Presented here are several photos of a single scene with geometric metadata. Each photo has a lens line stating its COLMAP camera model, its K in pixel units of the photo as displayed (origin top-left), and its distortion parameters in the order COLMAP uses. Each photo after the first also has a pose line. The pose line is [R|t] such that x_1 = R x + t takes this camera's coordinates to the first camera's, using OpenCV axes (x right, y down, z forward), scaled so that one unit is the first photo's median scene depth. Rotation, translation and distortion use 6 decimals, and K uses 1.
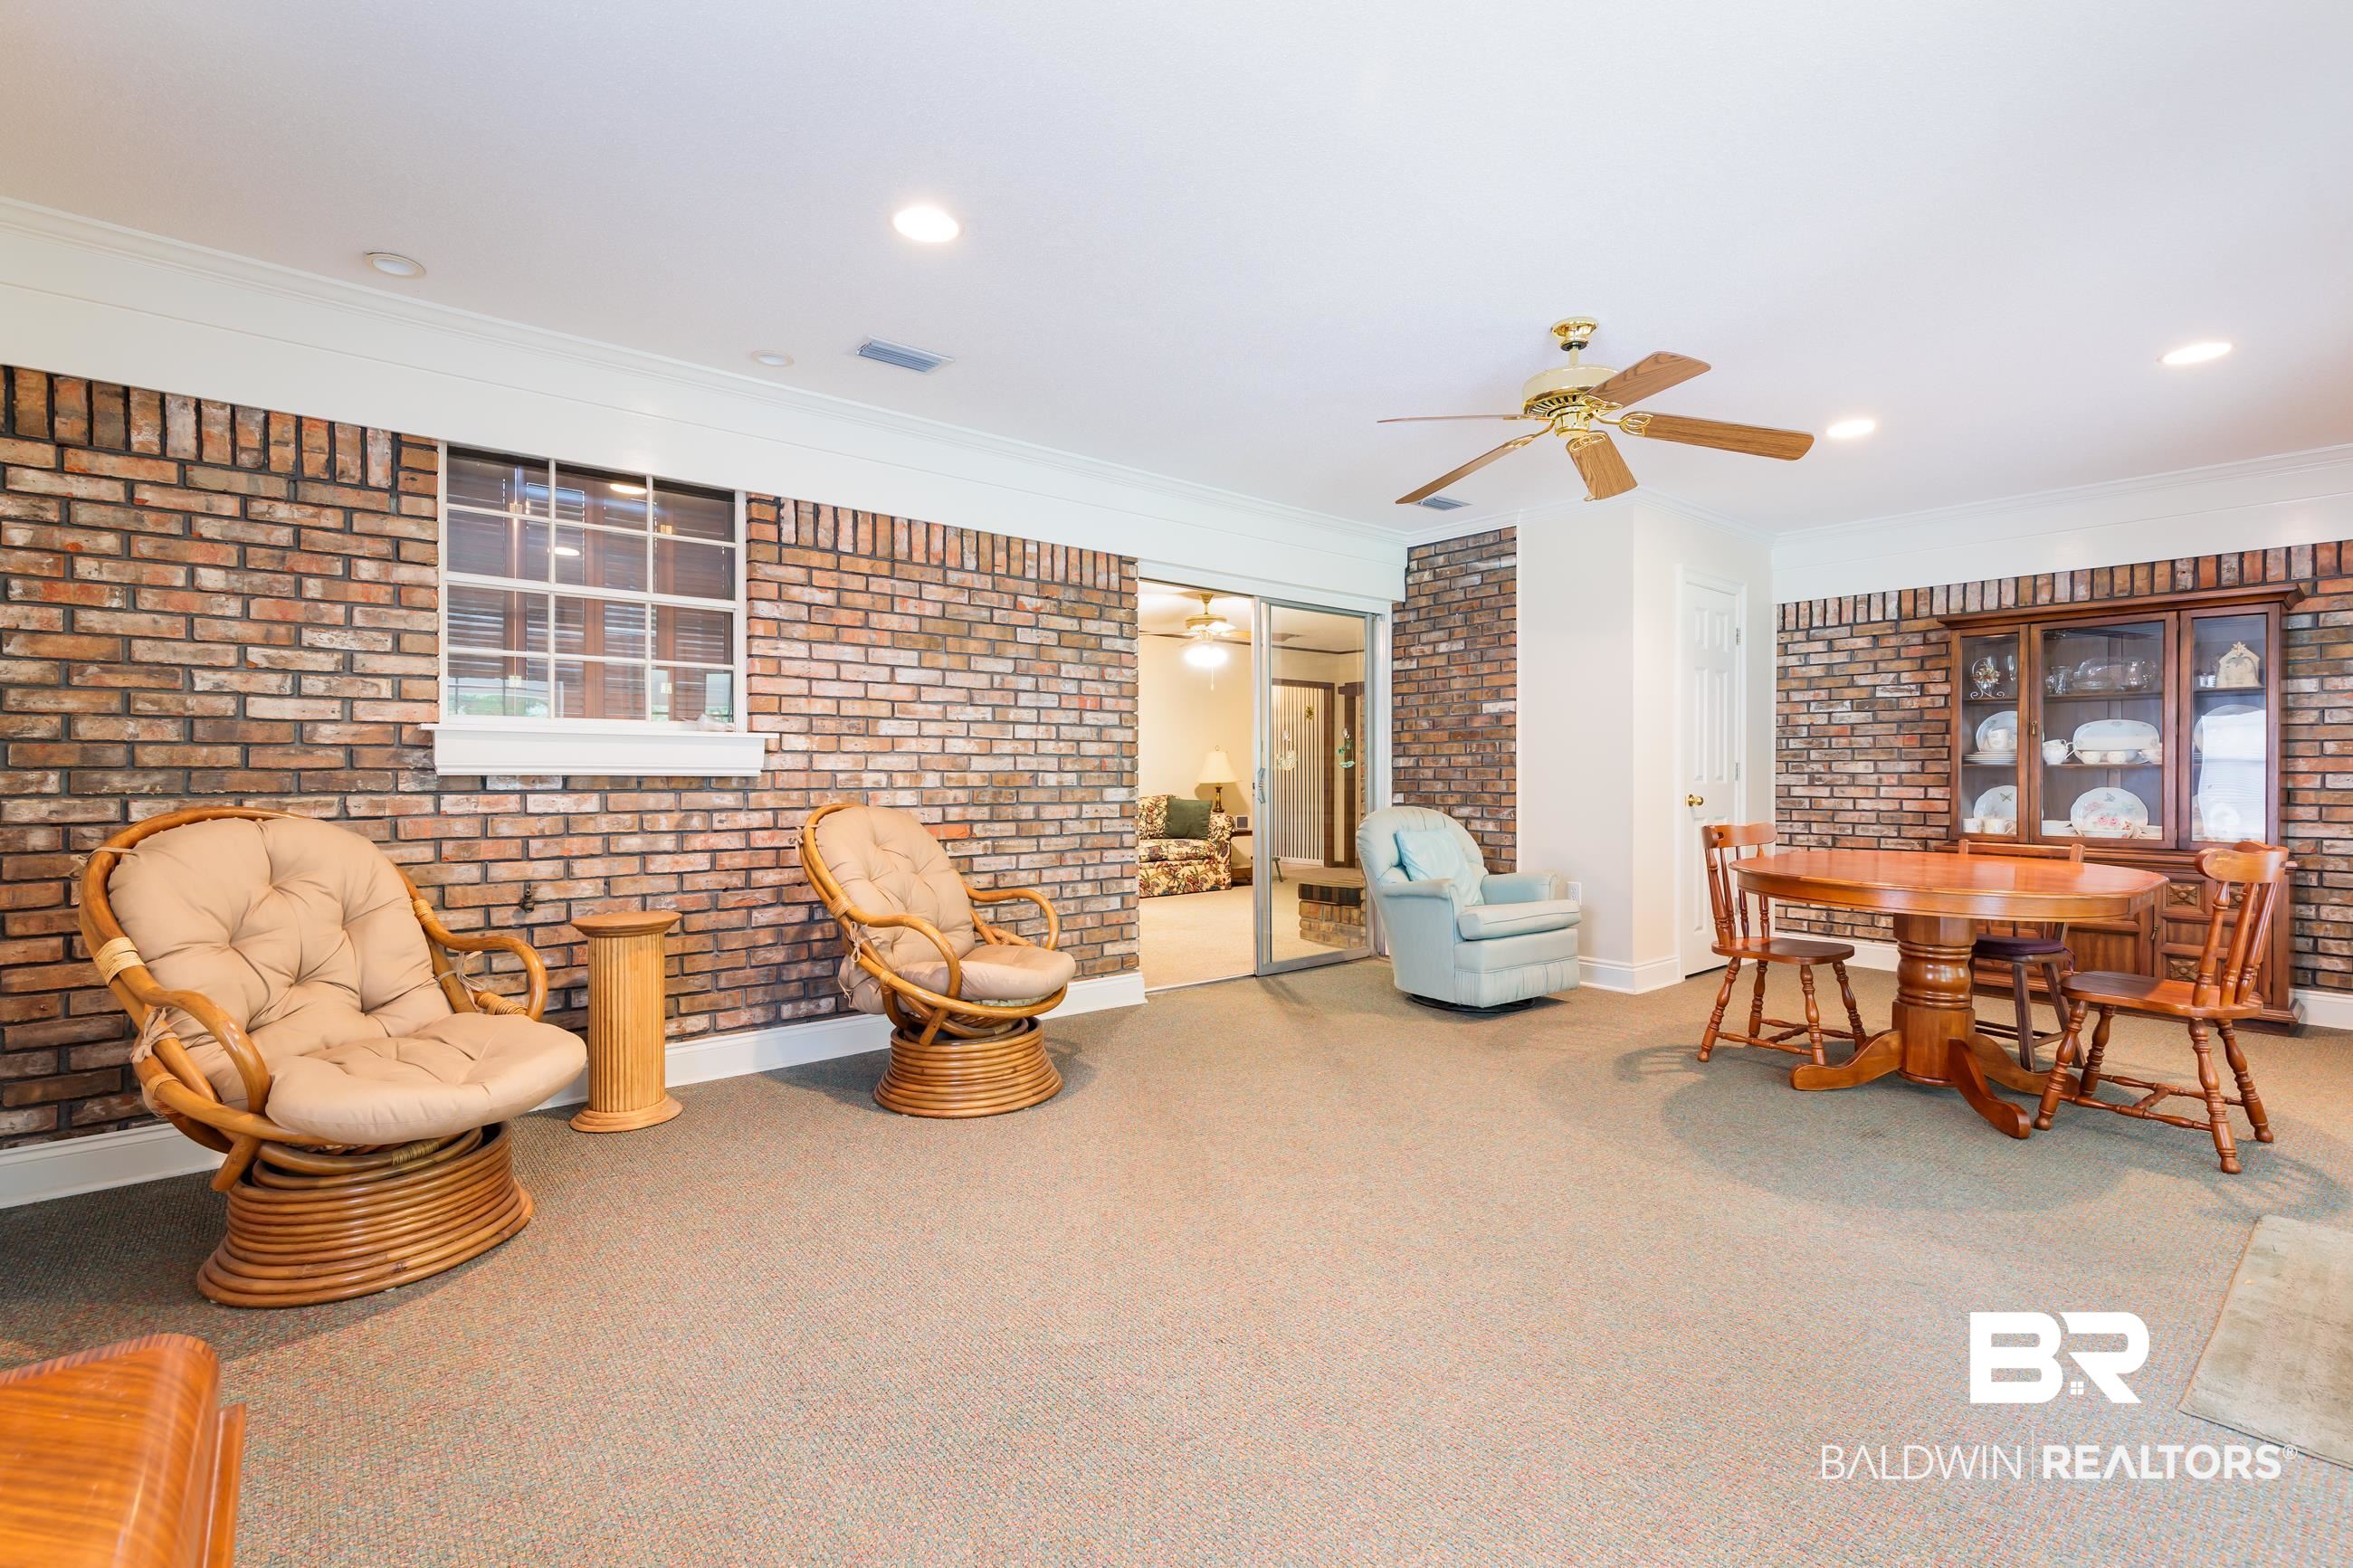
lens RADIAL K [[1049.9, 0, 1176.2], [0, 1049.9, 780.6], [0, 0, 1]] dist [0.006299, -0.001783]
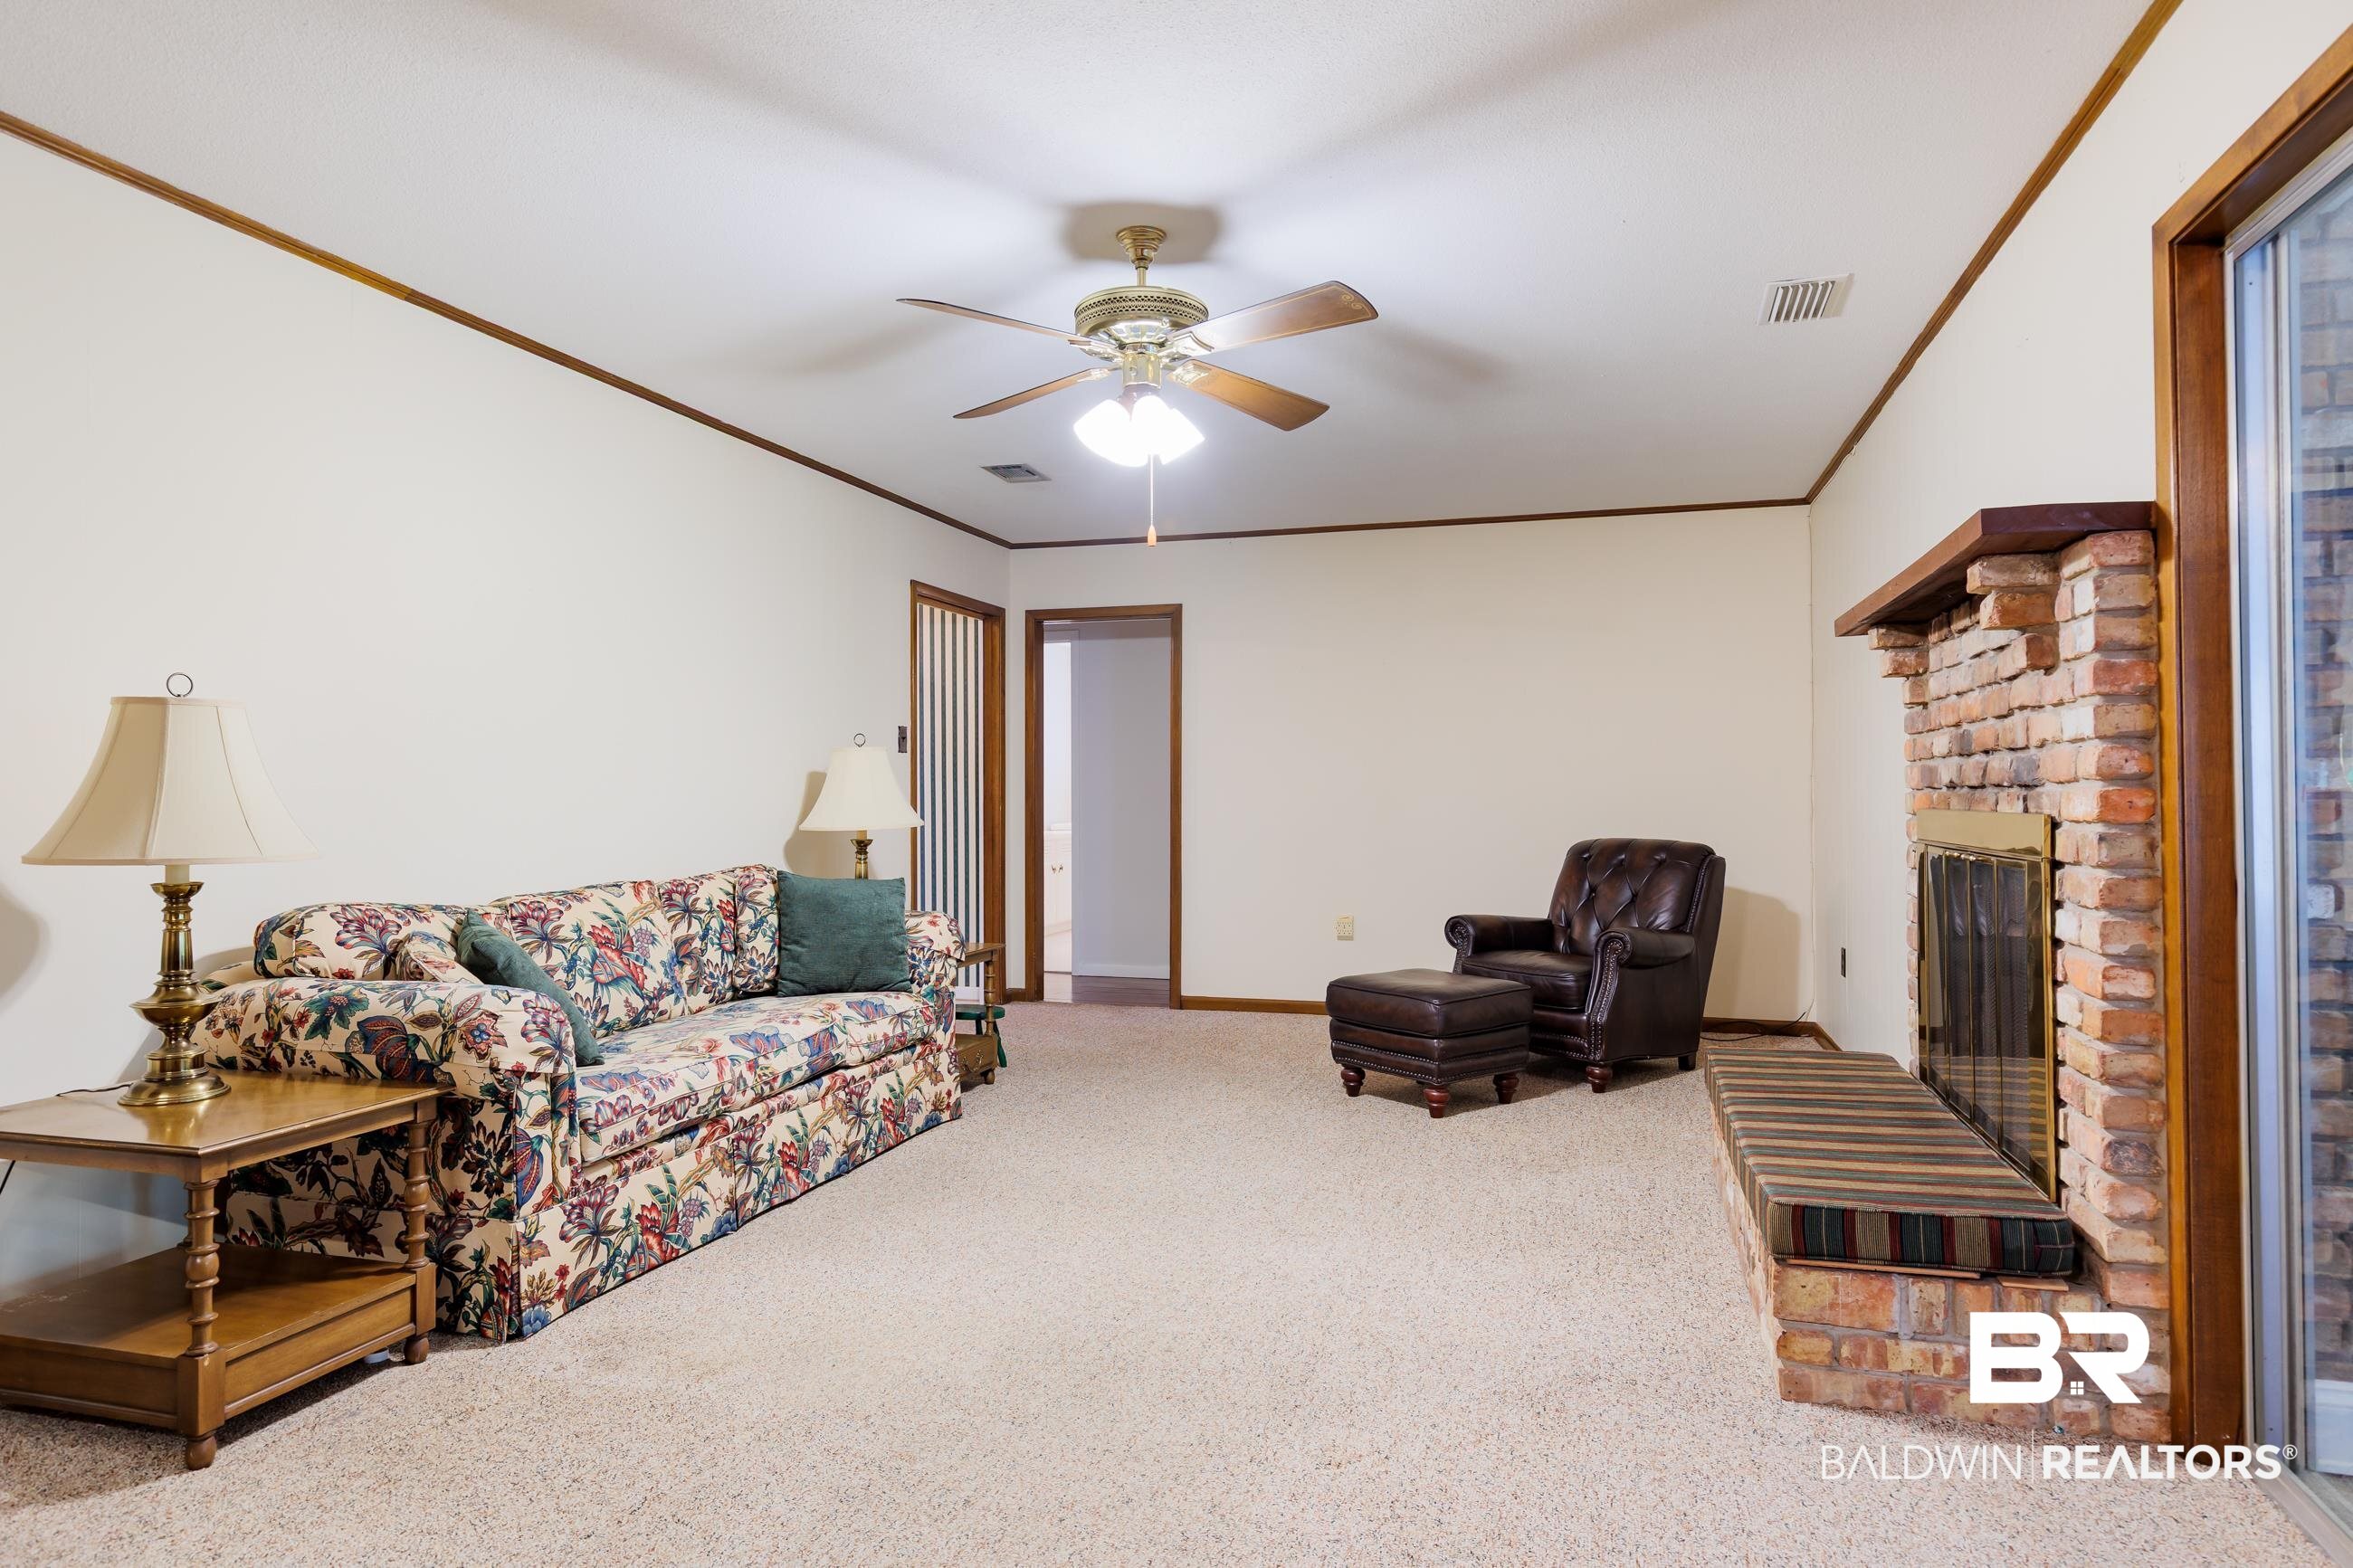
lens RADIAL K [[1392.5, 0, 1182.7], [0, 1392.5, 780.8], [0, 0, 1]] dist [-0.001946, -0.000241]
pose [[0.828197, 0.001735, 0.560435, -0.164363], [0.007758, 0.999864, -0.014561, -0.008397], [-0.560384, 0.016408, 0.828070, 0.554365]]
